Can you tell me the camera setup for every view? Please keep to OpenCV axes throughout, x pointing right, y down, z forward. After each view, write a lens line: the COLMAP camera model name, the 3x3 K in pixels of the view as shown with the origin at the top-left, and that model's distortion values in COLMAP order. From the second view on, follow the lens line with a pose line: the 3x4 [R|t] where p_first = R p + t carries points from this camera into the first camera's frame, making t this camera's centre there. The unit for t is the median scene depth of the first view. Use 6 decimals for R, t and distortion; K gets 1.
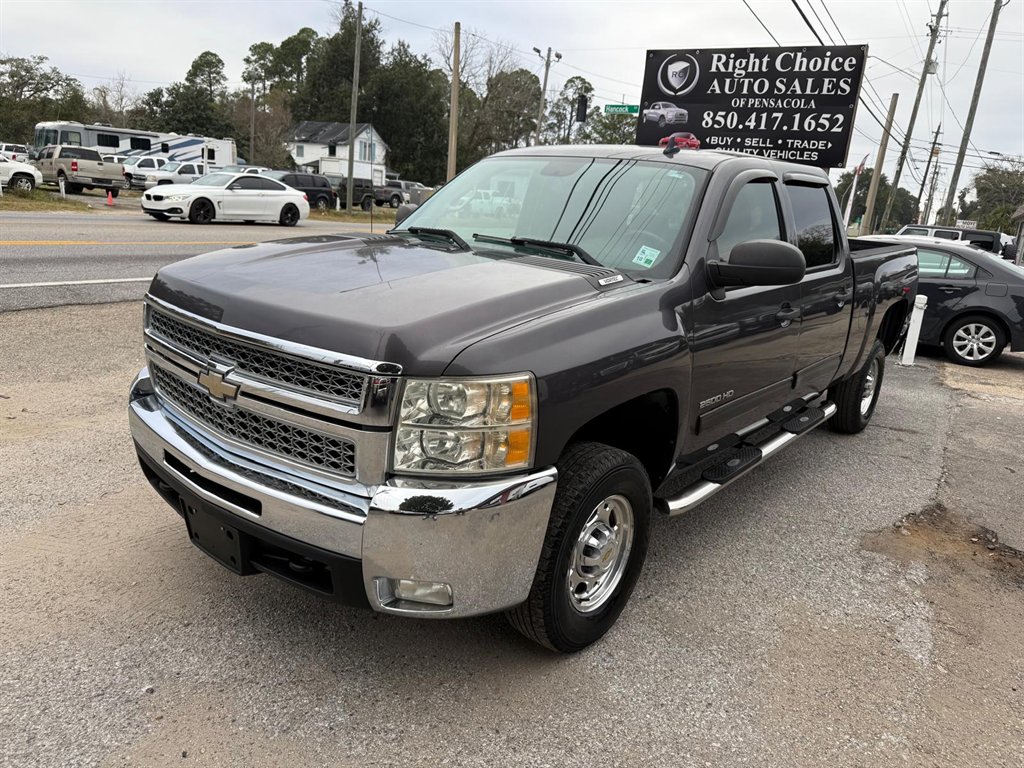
lens RADIAL K [[729.8, 0, 512.0], [0, 729.8, 384.0], [0, 0, 1]] dist [0.022439, -0.022966]
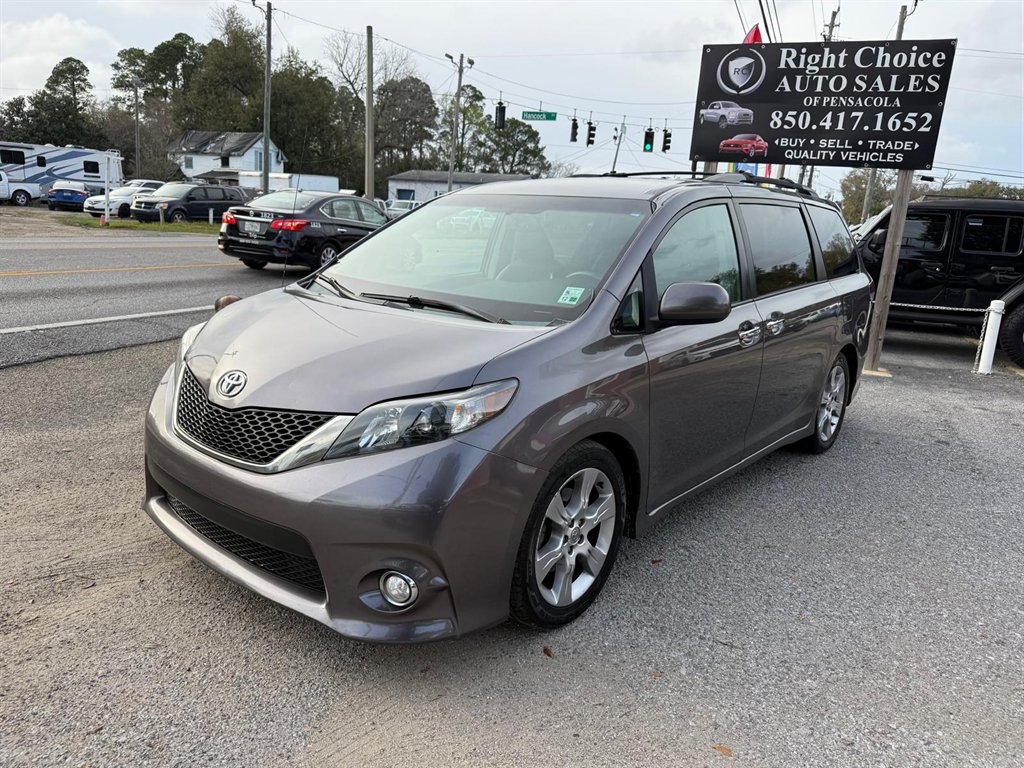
lens RADIAL K [[731.6, 0, 512.2], [0, 731.6, 386.5], [0, 0, 1]] dist [0.022320, -0.027806]
pose [[0.988891, -0.055276, 0.137981, -0.202059], [0.056390, 0.998400, -0.004173, -0.039207], [-0.137529, 0.011907, 0.990426, 0.129078]]
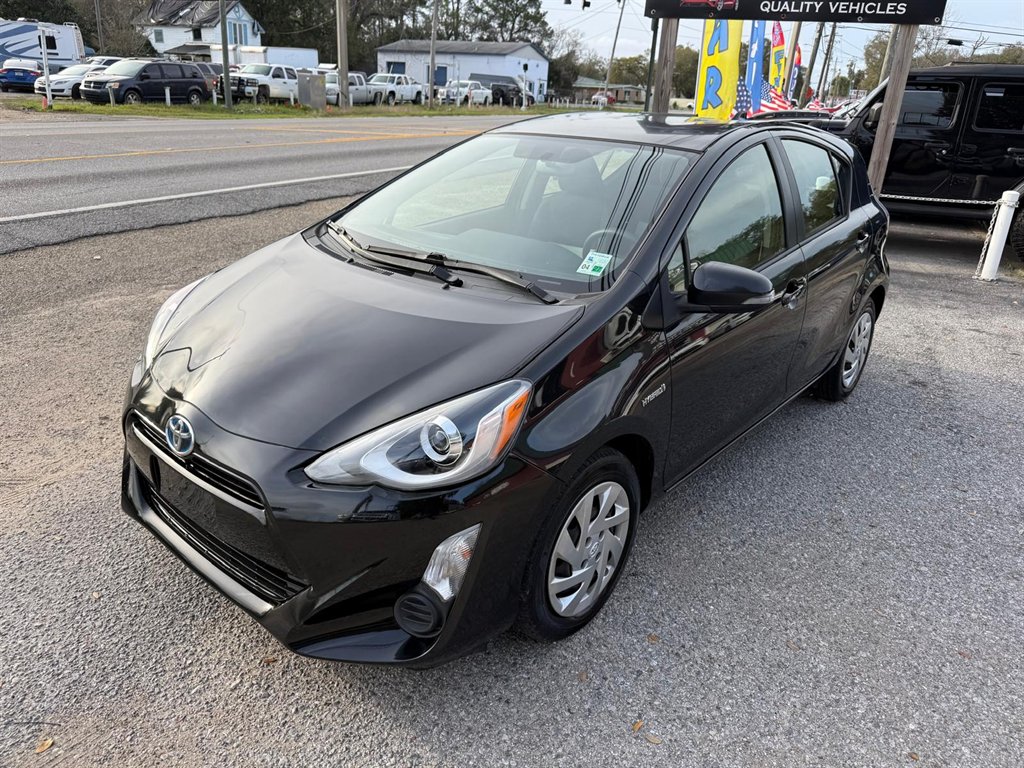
lens RADIAL K [[737.0, 0, 508.2], [0, 737.0, 383.4], [0, 0, 1]] dist [-0.004068, 0.000324]
pose [[0.989996, -0.083598, 0.113660, -0.089717], [0.066810, 0.987286, 0.144233, -0.063915], [-0.124272, -0.135197, 0.982995, 0.241434]]
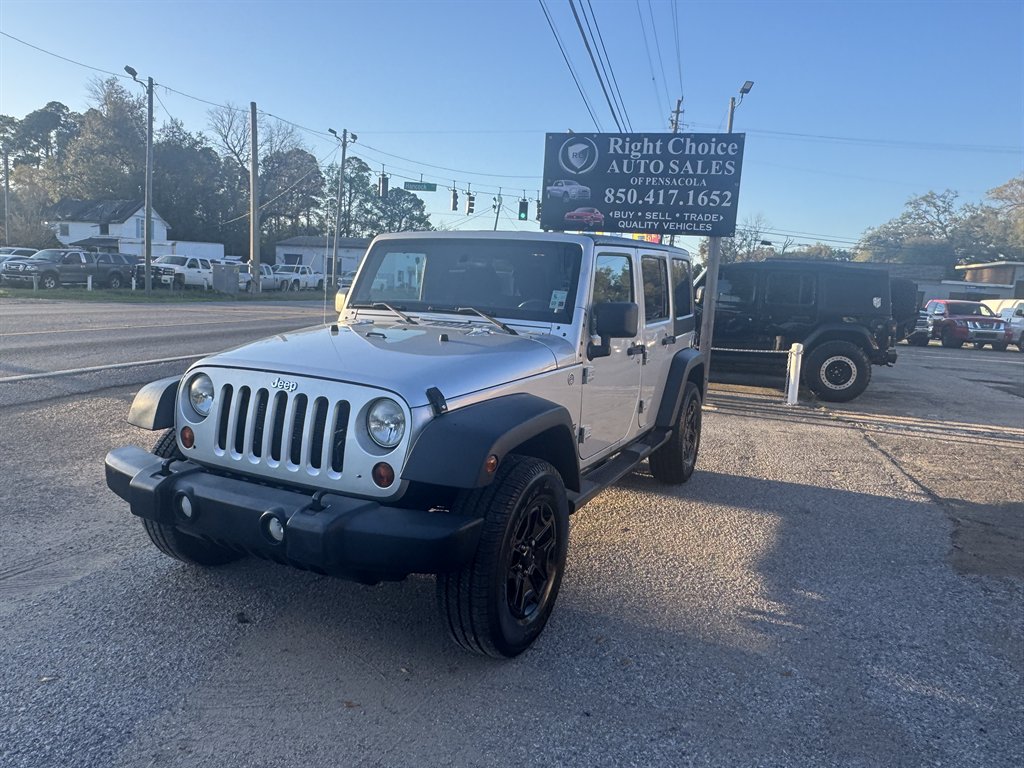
lens RADIAL K [[713.7, 0, 509.6], [0, 713.7, 380.8], [0, 0, 1]] dist [0.000926, 0.006456]
pose [[0.955796, -0.074458, 0.284446, -0.189900], [0.100832, 0.991745, -0.079210, -0.019718], [-0.276201, 0.104389, 0.955414, 0.057190]]
